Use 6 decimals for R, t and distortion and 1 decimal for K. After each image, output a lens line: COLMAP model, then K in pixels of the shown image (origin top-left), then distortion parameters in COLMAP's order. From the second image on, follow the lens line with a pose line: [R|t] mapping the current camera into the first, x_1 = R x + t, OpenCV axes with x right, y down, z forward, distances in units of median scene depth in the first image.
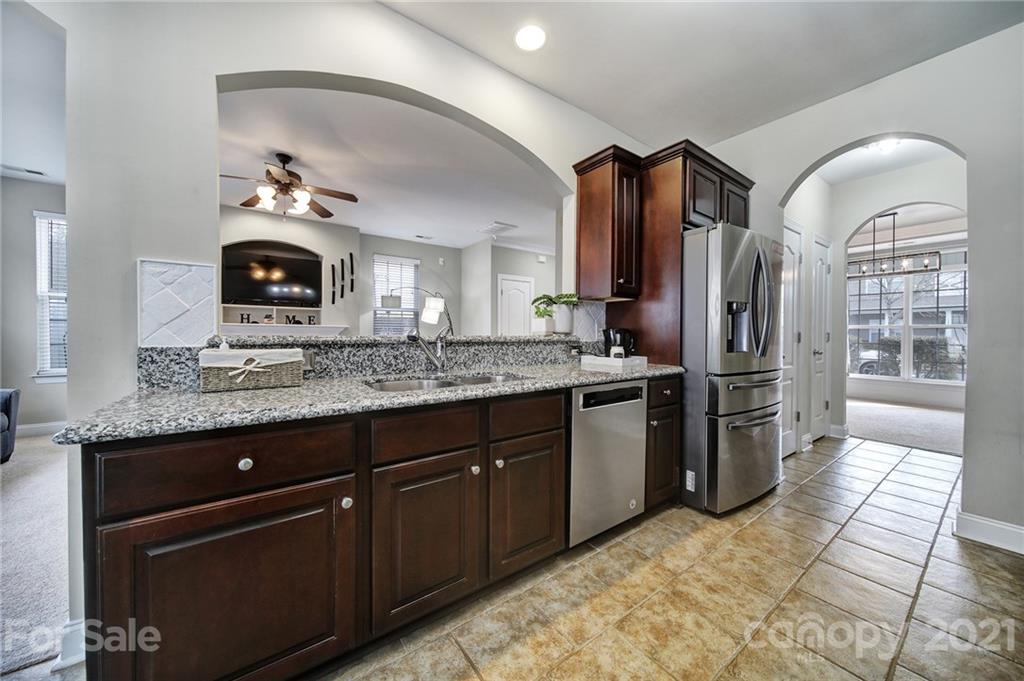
lens RADIAL K [[360.0, 0, 511.8], [0, 360.0, 341.3], [0, 0, 1]] dist [-0.002850, -0.000609]
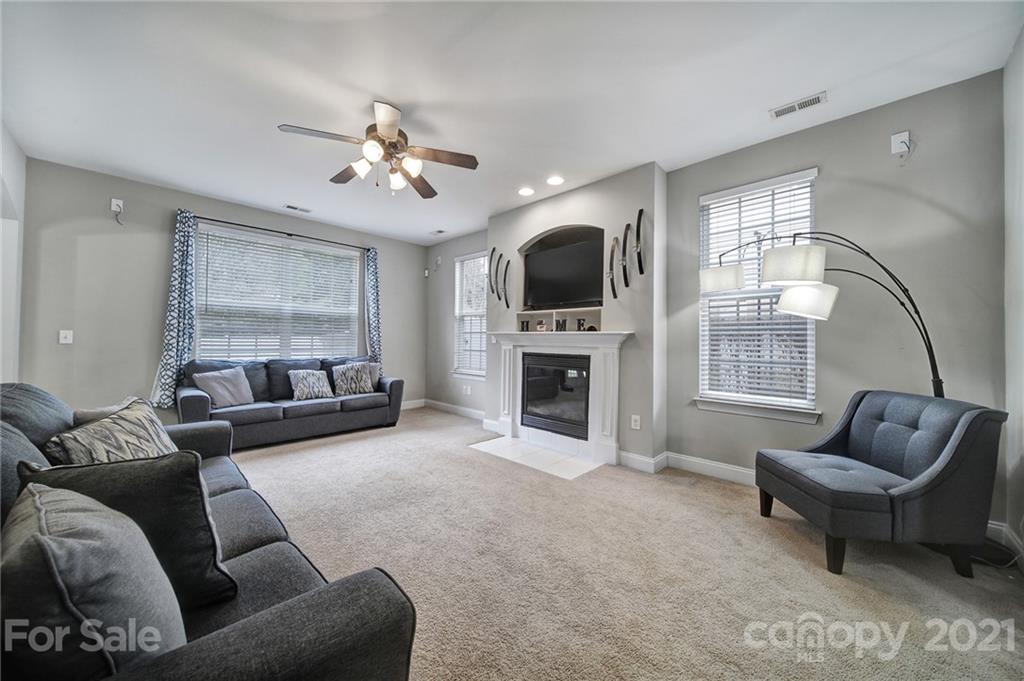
lens RADIAL K [[360.0, 0, 519.9], [0, 360.0, 335.8], [0, 0, 1]] dist [-0.002850, -0.000609]
pose [[0.177397, -0.011055, -0.984077, 0.105642], [-0.020485, 0.999679, -0.014923, -0.023129], [0.983926, 0.022806, 0.177113, 0.718431]]
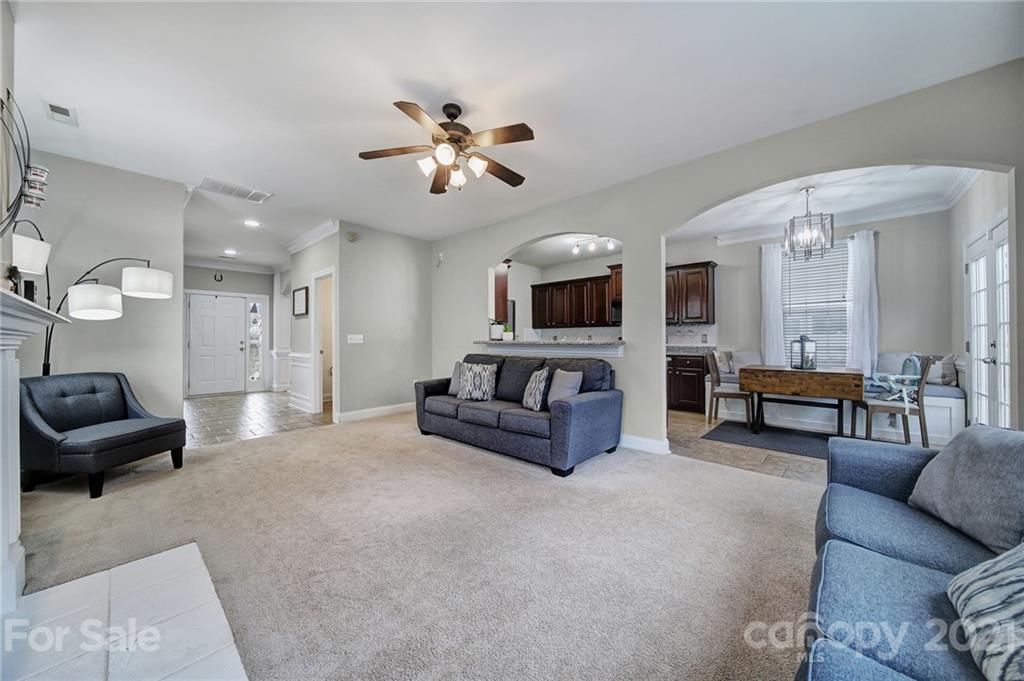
lens RADIAL K [[360.0, 0, 511.5], [0, 360.0, 339.4], [0, 0, 1]] dist [-0.002850, -0.000609]
pose [[-0.207820, -0.005715, 0.978150, -0.877108], [0.018211, 0.999787, 0.009711, -0.019806], [-0.977998, 0.019832, -0.207671, 0.650449]]
